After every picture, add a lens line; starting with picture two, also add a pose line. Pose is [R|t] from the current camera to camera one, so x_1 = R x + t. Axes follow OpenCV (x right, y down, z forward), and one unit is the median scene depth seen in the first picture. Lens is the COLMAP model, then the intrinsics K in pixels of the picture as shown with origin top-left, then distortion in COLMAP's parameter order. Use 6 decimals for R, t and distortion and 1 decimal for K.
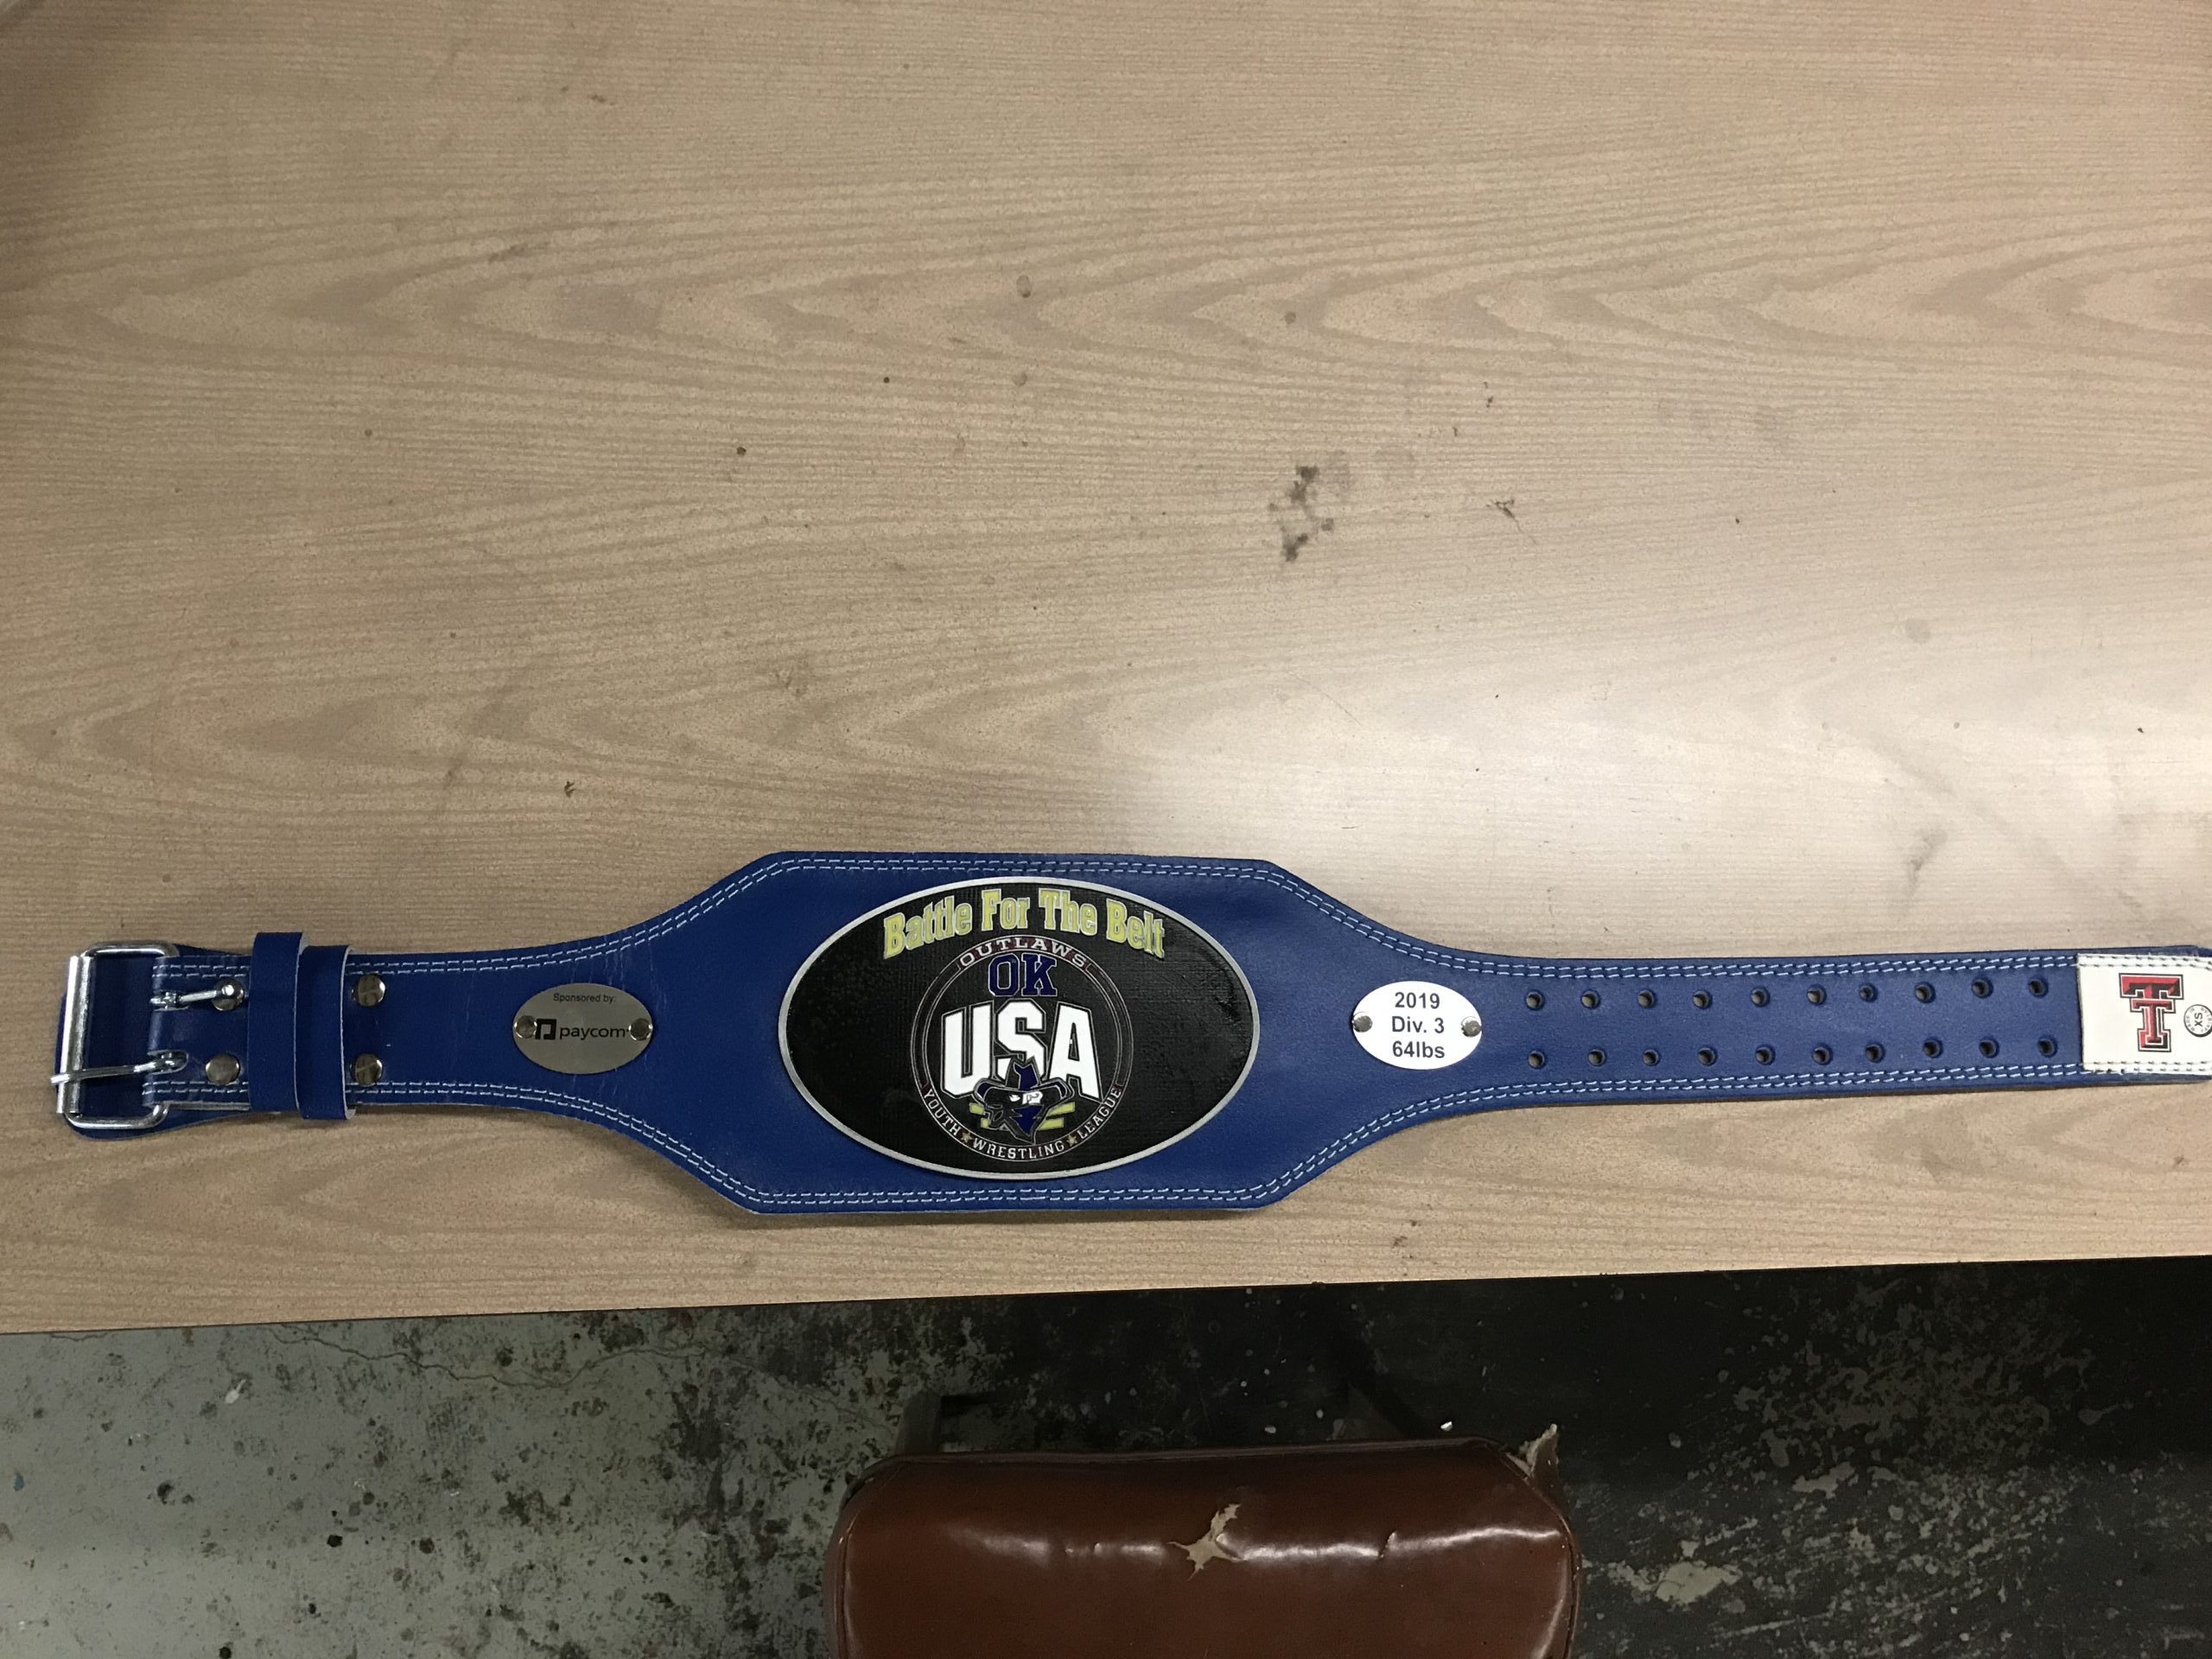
lens RADIAL K [[1800.6, 0, 1100.4], [0, 1800.6, 827.0], [0, 0, 1]] dist [0.235877, -0.010069]
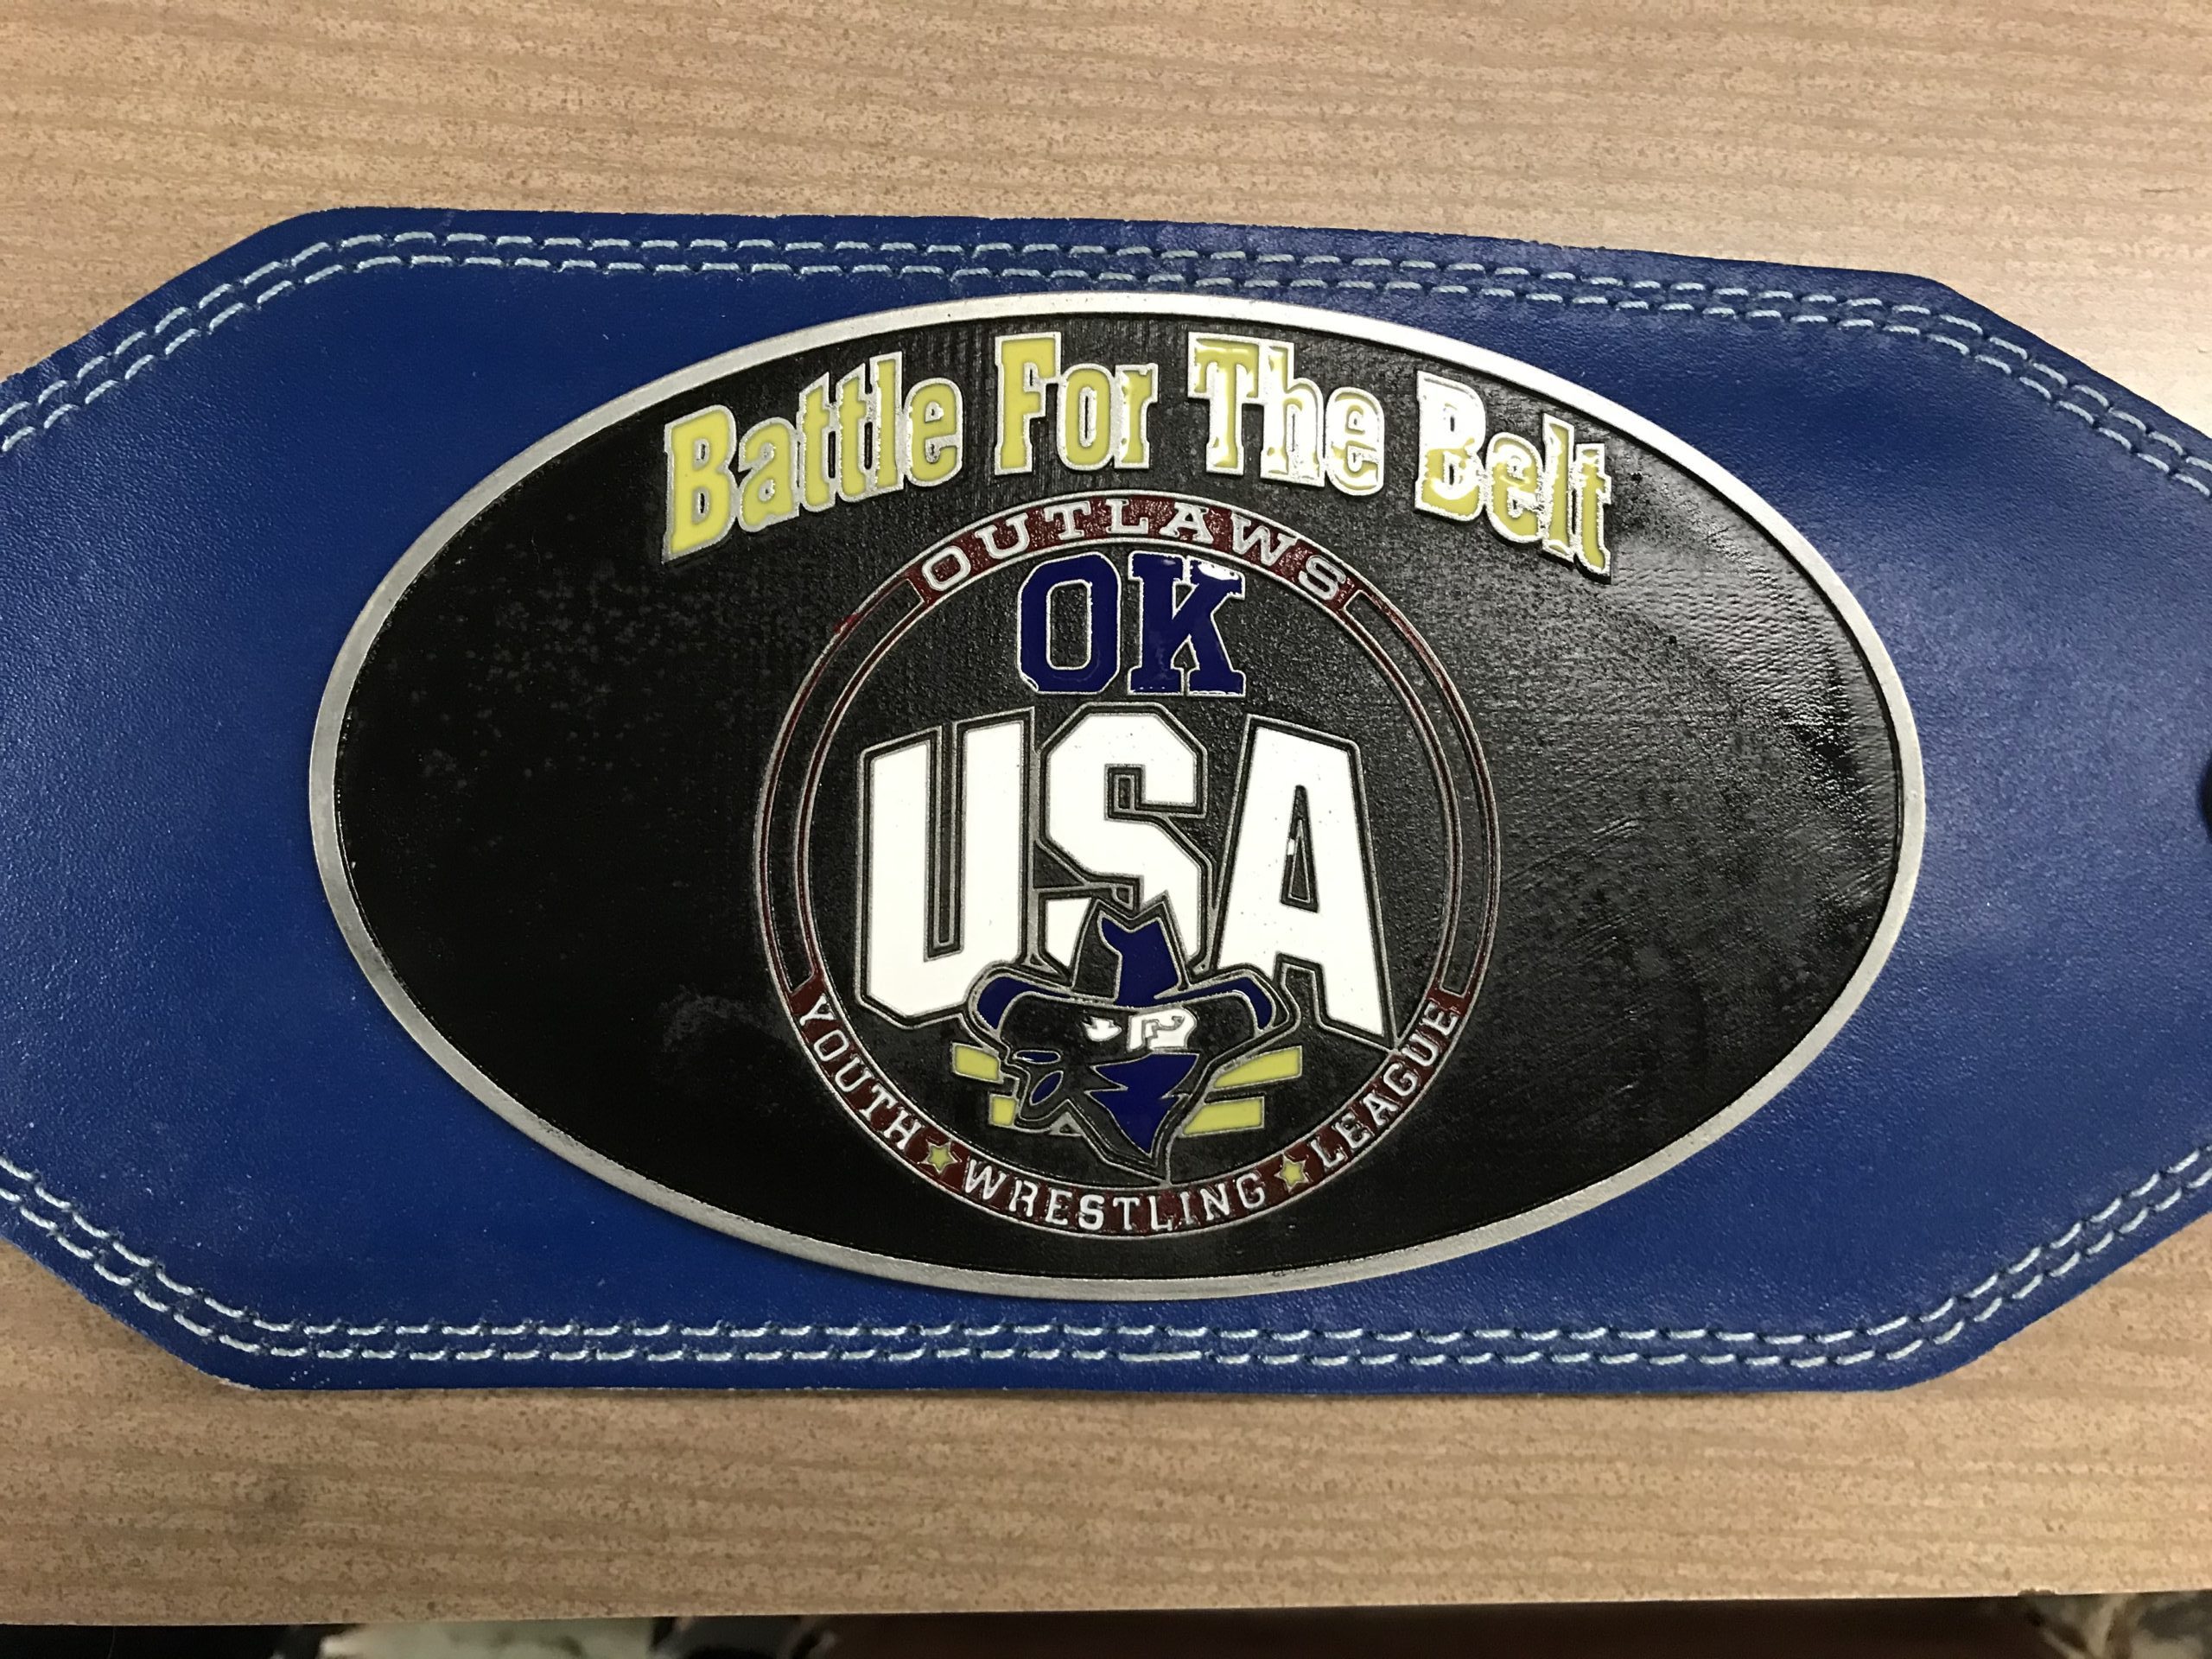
lens RADIAL K [[1800.6, 0, 1096.0], [0, 1800.6, 810.1], [0, 0, 1]] dist [0.235877, -0.010069]
pose [[0.998586, 0.014573, -0.051129, -0.033179], [-0.009178, 0.994513, 0.104206, 0.081394], [0.052367, -0.103589, 0.993241, 0.698269]]
